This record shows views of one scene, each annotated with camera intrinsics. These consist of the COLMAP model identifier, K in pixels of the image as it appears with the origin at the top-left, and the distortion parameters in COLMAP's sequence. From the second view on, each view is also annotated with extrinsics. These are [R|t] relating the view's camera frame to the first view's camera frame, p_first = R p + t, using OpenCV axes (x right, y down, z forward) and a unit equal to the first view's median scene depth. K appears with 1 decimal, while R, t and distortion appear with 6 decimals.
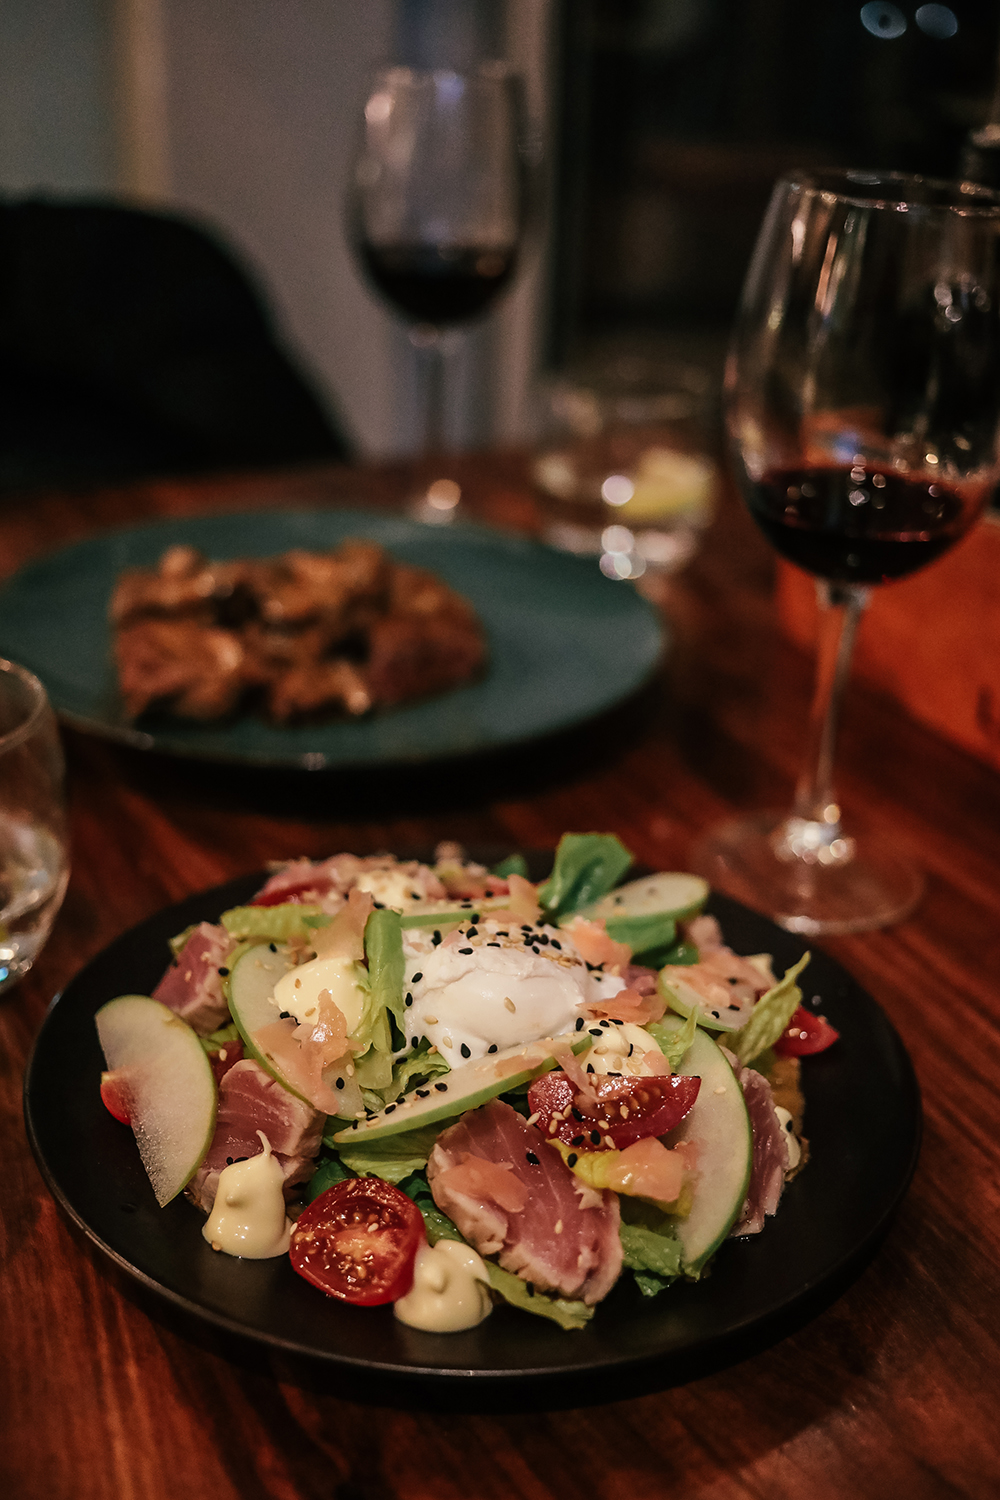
lens RADIAL K [[1855.4, 0, 506.3], [0, 1855.4, 756.4], [0, 0, 1]] dist [0.015862, 0.000000]
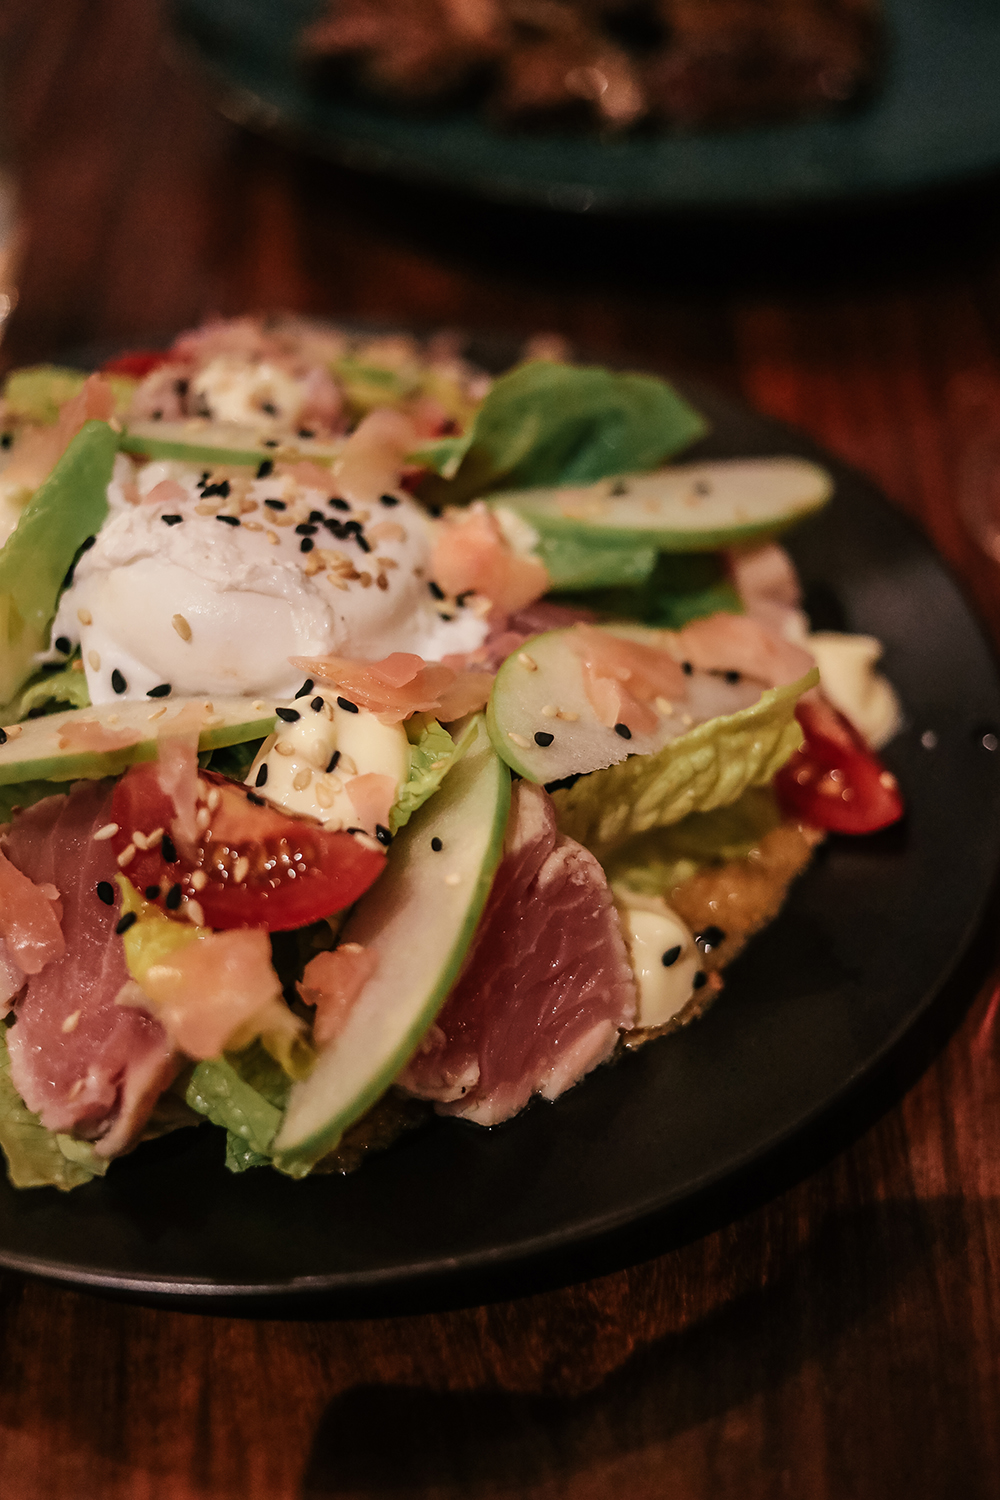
lens RADIAL K [[1855.4, 0, 426.3], [0, 1855.4, 775.1], [0, 0, 1]] dist [0.015862, 0.000000]
pose [[0.880360, 0.287780, -0.377026, 0.297104], [-0.162453, 0.929771, 0.330356, -0.026883], [0.445618, -0.229583, 0.865284, 0.516443]]
